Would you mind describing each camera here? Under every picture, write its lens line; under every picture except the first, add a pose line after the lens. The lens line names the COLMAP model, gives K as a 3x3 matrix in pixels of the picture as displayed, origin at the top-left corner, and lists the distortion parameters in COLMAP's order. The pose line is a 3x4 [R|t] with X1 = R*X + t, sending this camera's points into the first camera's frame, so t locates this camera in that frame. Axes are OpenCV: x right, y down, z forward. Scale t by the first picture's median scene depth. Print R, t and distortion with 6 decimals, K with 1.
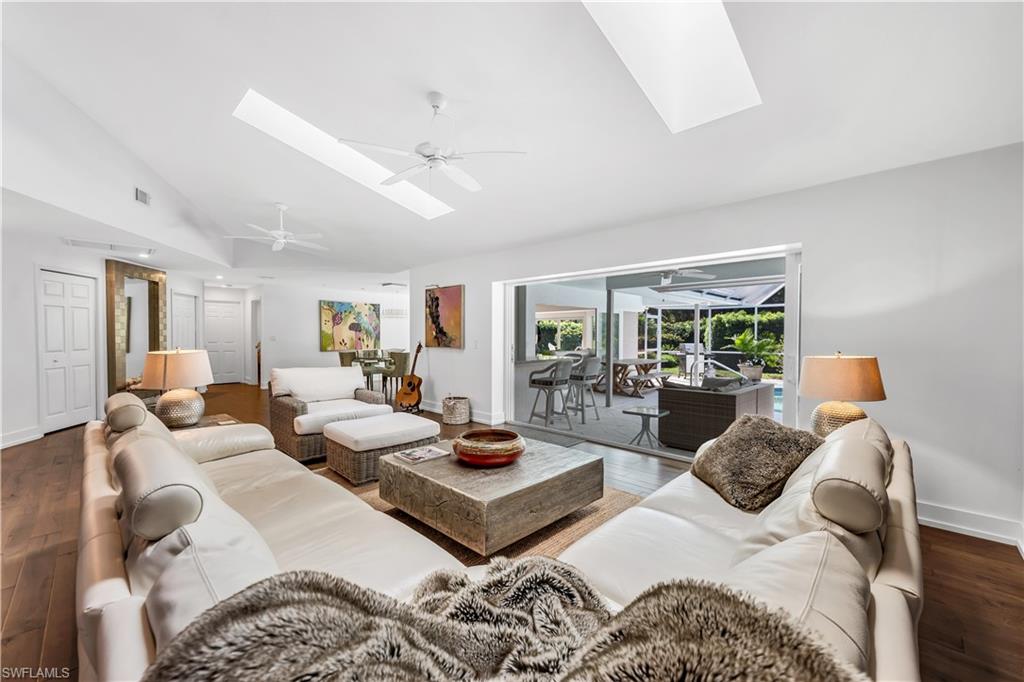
lens RADIAL K [[410.3, 0, 512.0], [0, 410.3, 341.0], [0, 0, 1]] dist [-0.000347, -0.000029]
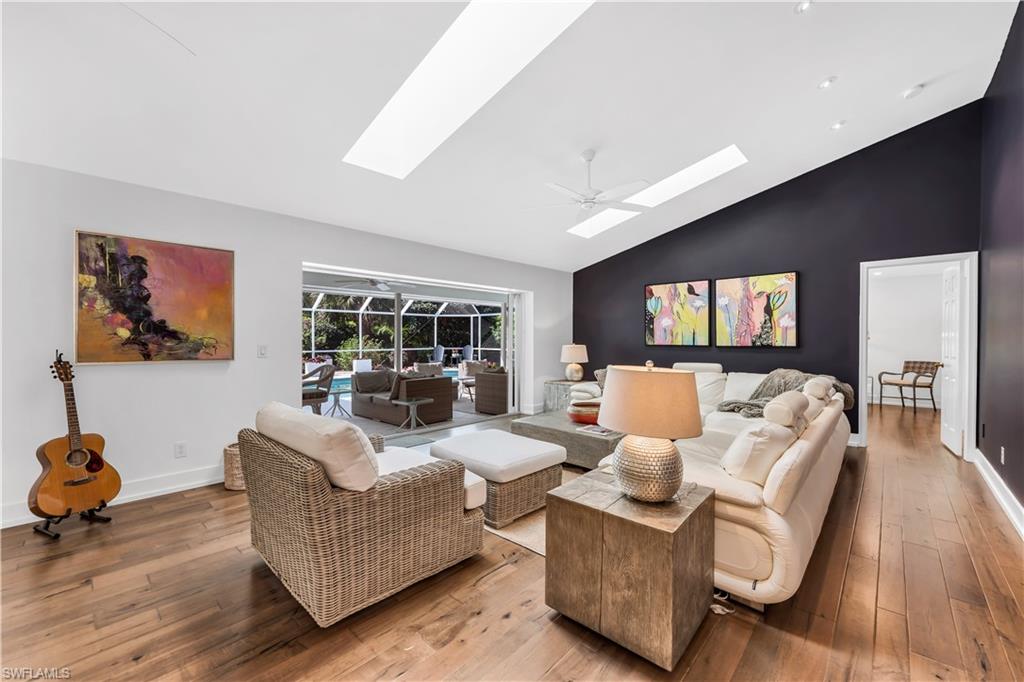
lens RADIAL K [[410.3, 0, 512.0], [0, 410.3, 341.0], [0, 0, 1]] dist [-0.000347, -0.000029]
pose [[-0.020857, -0.006627, 0.999760, -0.673871], [0.016676, 0.999837, 0.006975, -0.005166], [-0.999643, 0.016818, -0.020743, 0.578255]]
